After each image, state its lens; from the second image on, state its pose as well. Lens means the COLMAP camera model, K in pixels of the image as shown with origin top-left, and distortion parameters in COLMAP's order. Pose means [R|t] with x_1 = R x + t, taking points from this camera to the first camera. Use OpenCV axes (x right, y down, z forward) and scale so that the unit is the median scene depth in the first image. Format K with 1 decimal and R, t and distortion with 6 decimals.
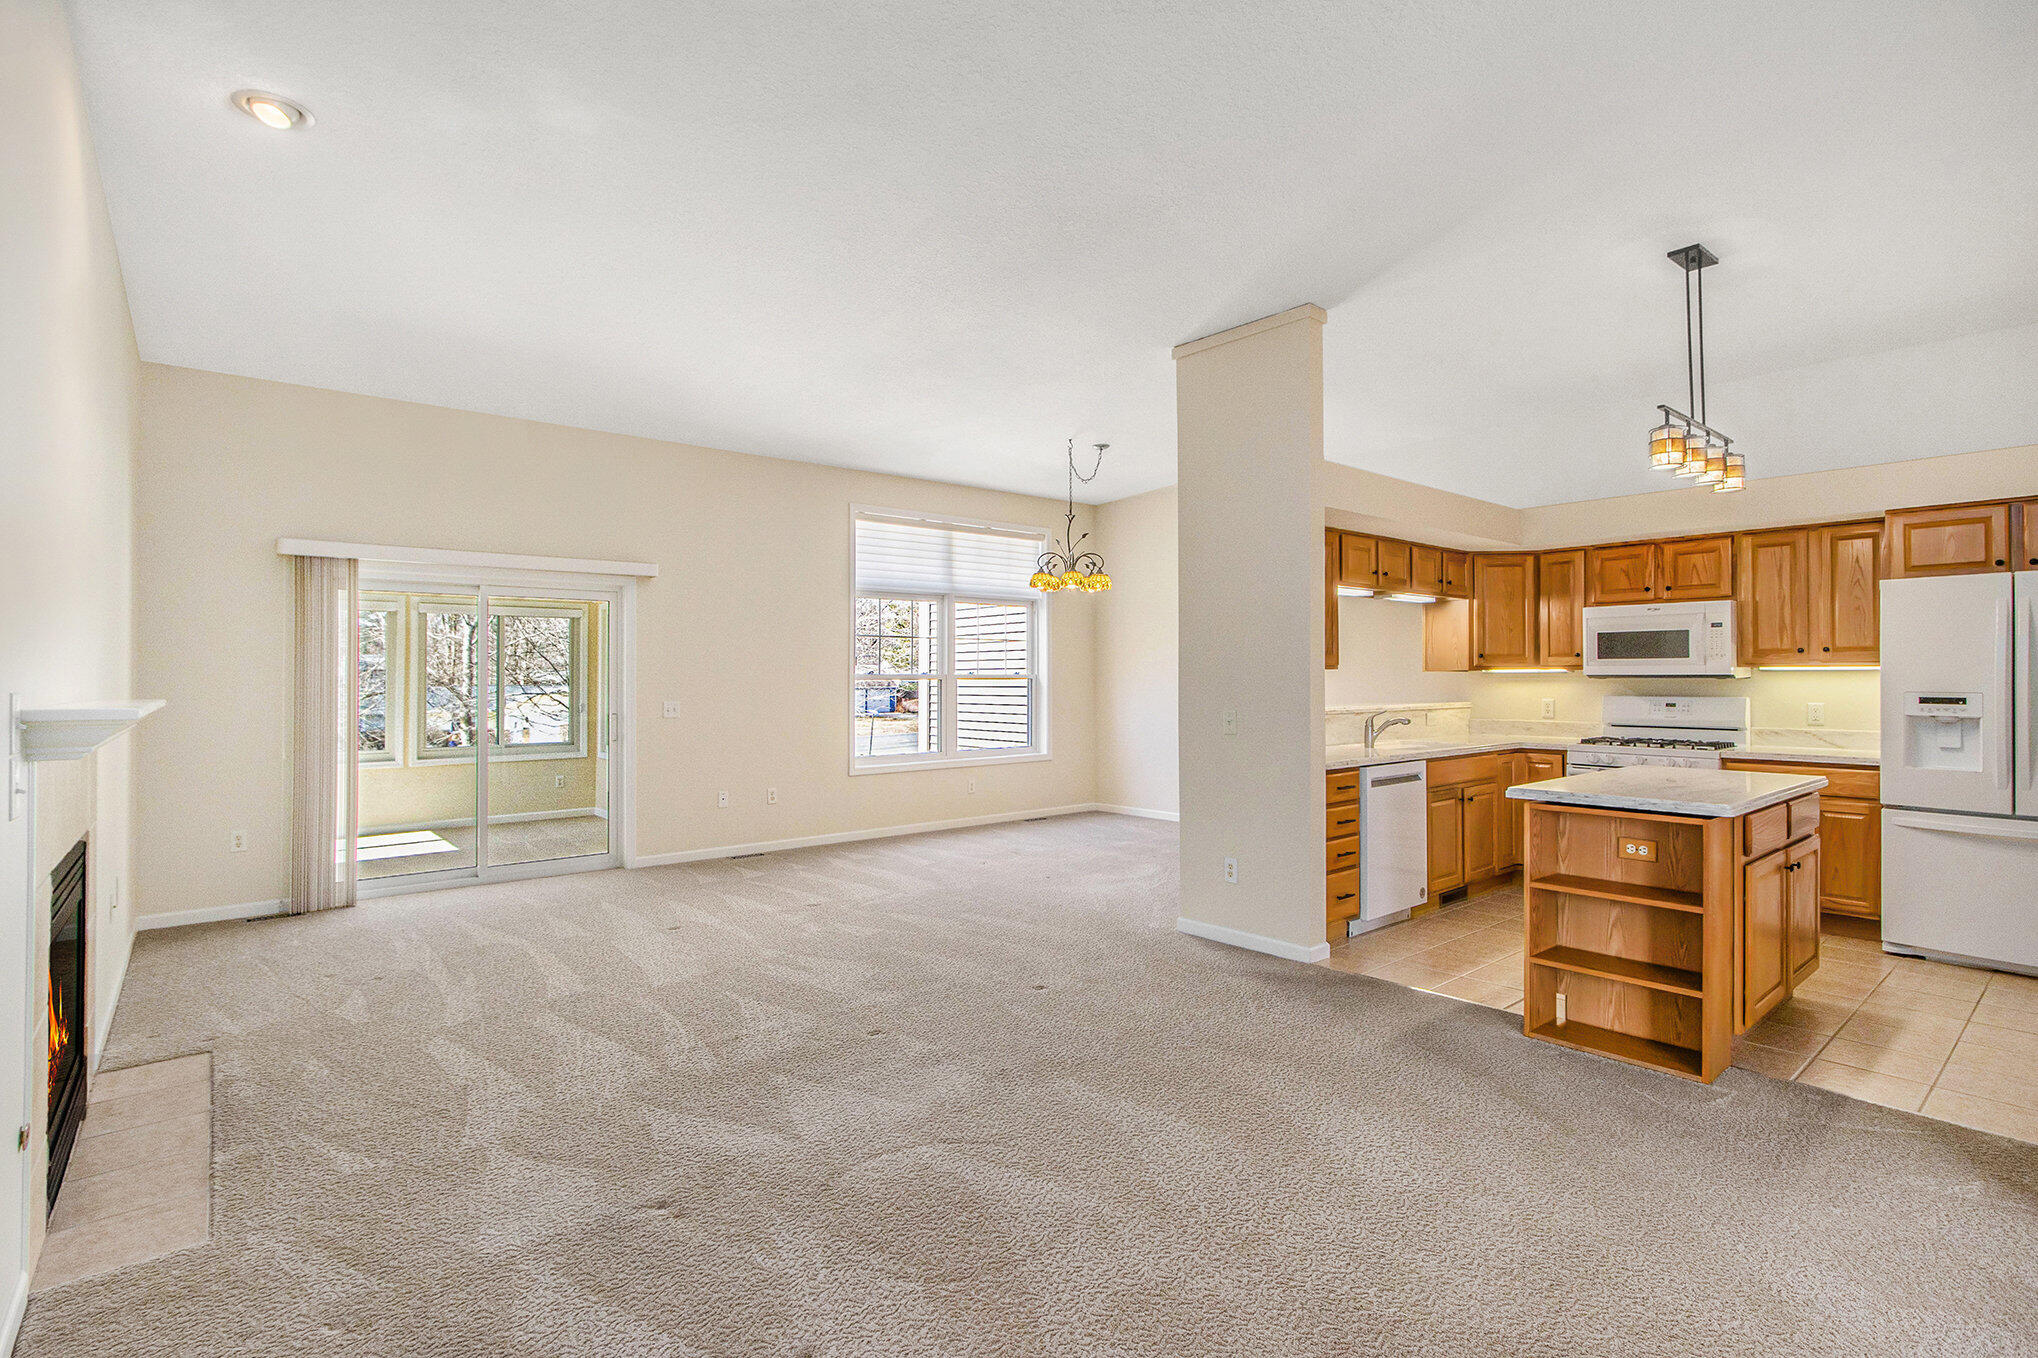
lens RADIAL K [[974.1, 0, 1031.9], [0, 974.1, 689.6], [0, 0, 1]] dist [-0.020640, 0.001872]
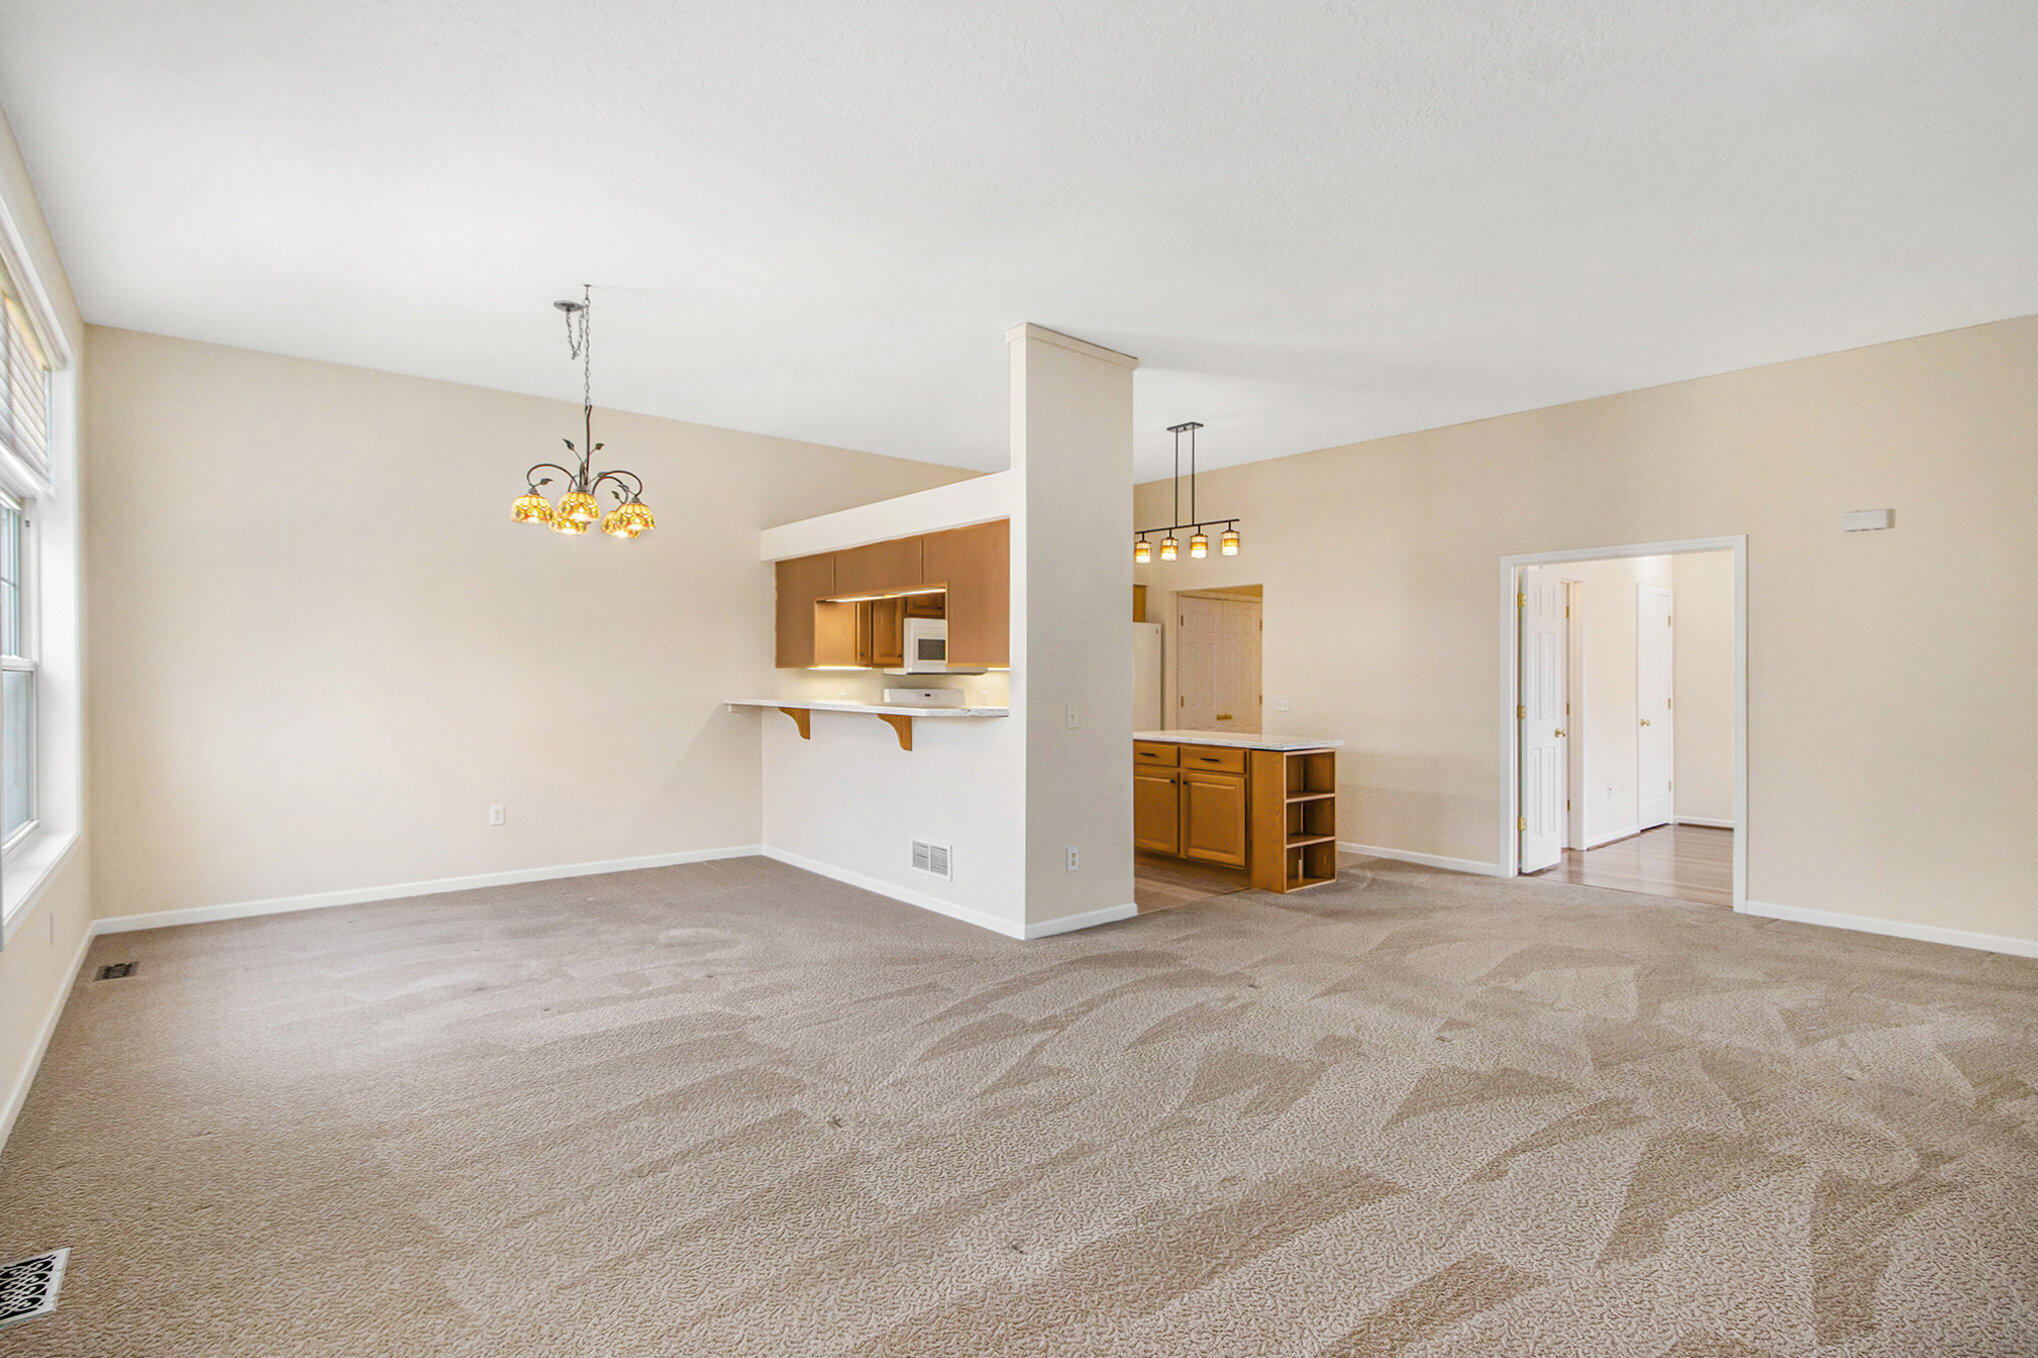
lens RADIAL K [[974.1, 0, 1020.4], [0, 974.1, 683.6], [0, 0, 1]] dist [-0.020640, 0.001872]
pose [[0.004853, -0.006245, 0.999969, -0.730077], [0.006184, 0.999962, 0.006215, -0.007799], [-0.999969, 0.006153, 0.004891, 0.918862]]
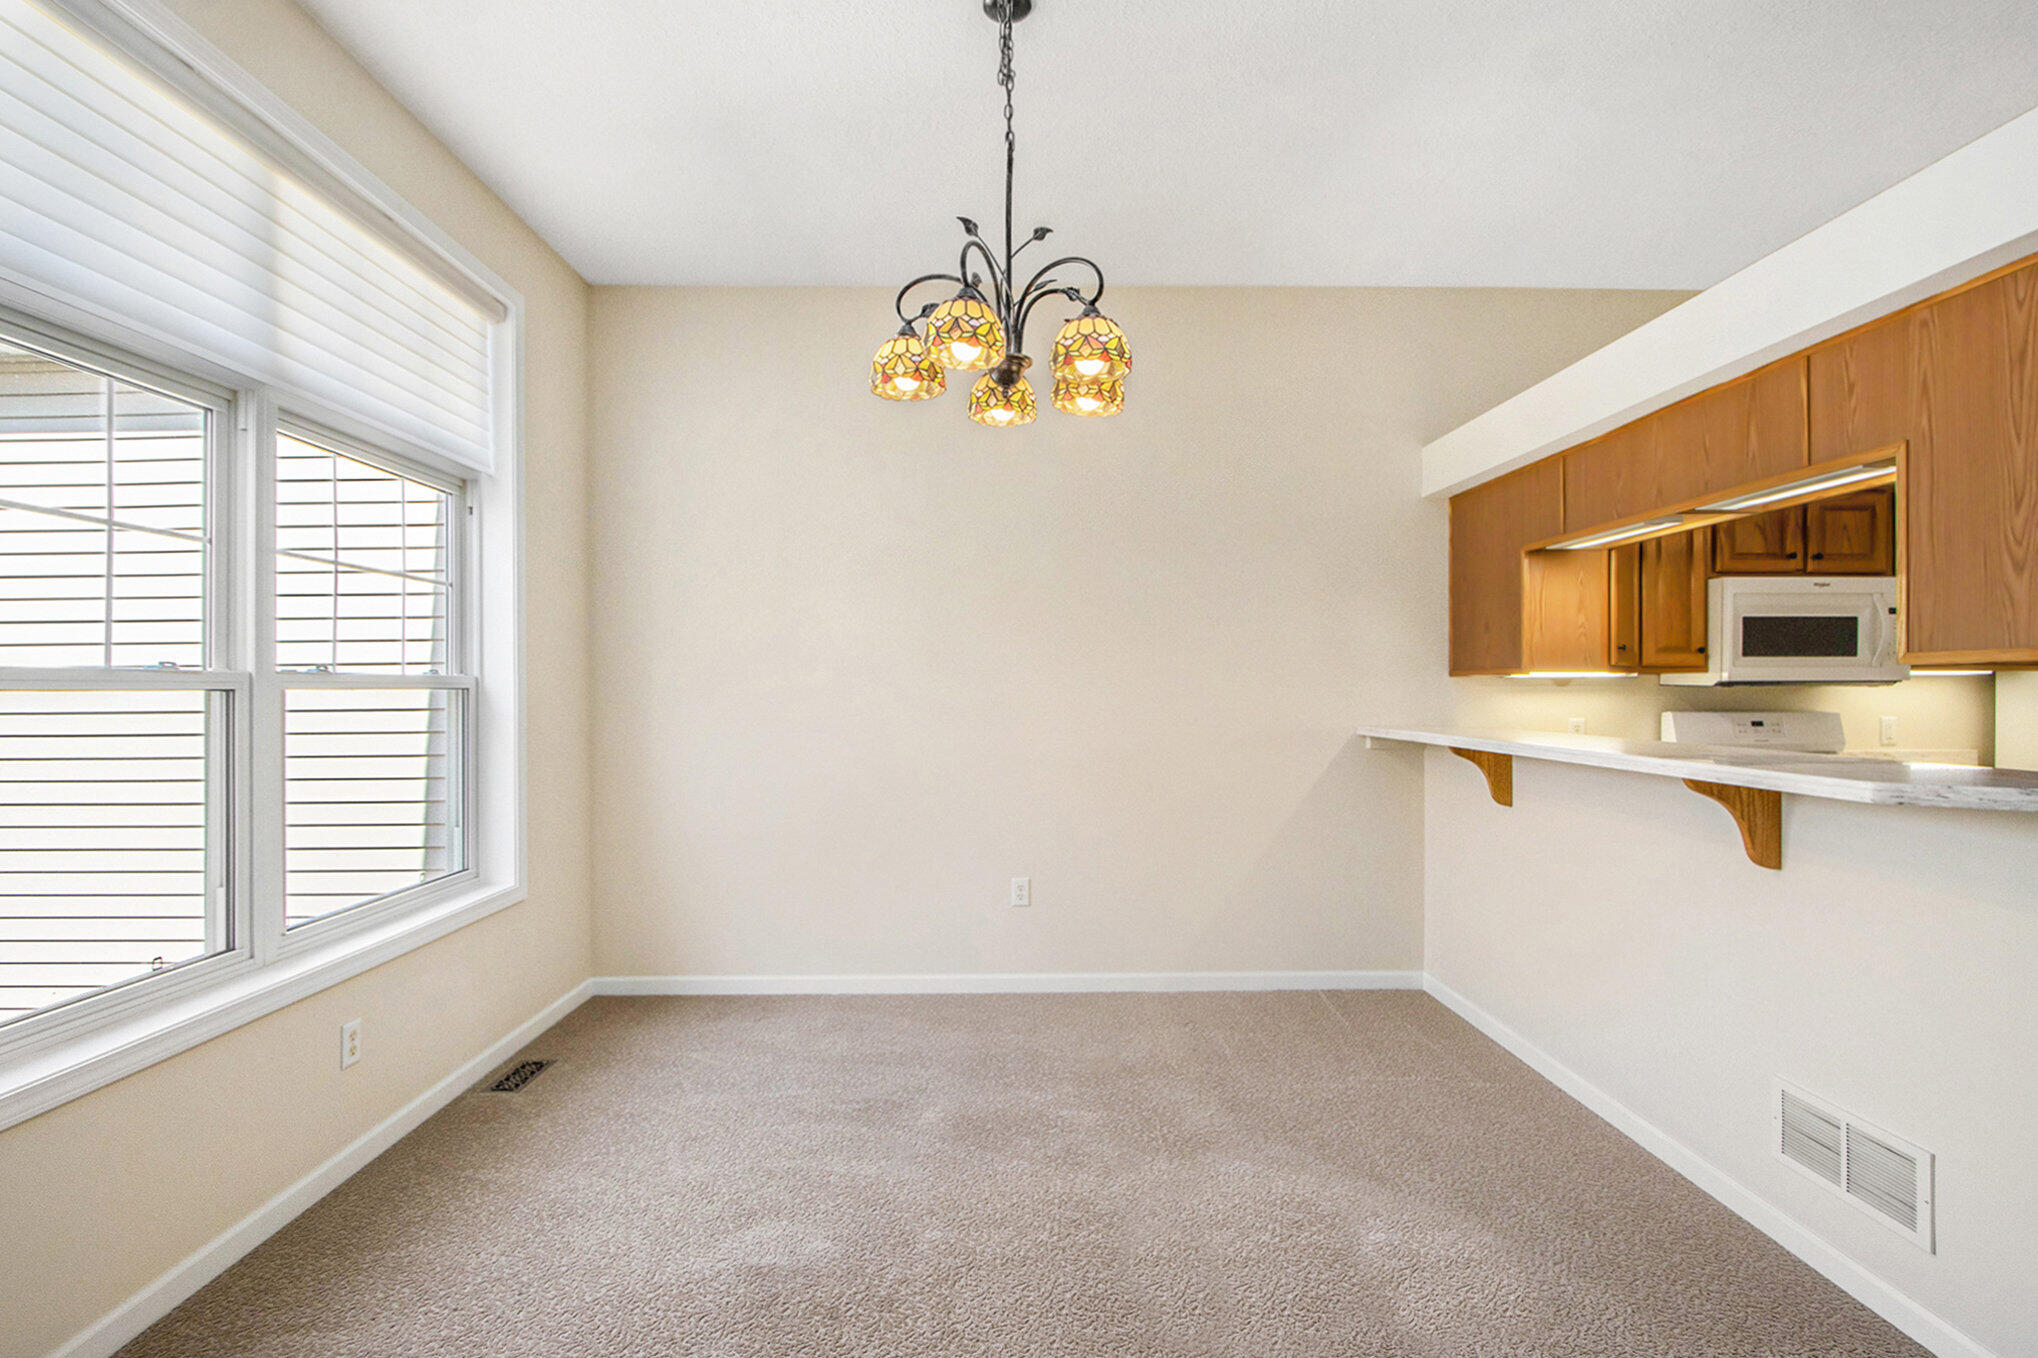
lens RADIAL K [[974.1, 0, 1007.3], [0, 974.1, 688.6], [0, 0, 1]] dist [-0.020640, 0.001872]
pose [[0.646476, -0.001397, 0.762933, -0.248717], [0.008898, 0.999944, -0.005709, -0.011418], [-0.762883, 0.010480, 0.646452, 1.022936]]
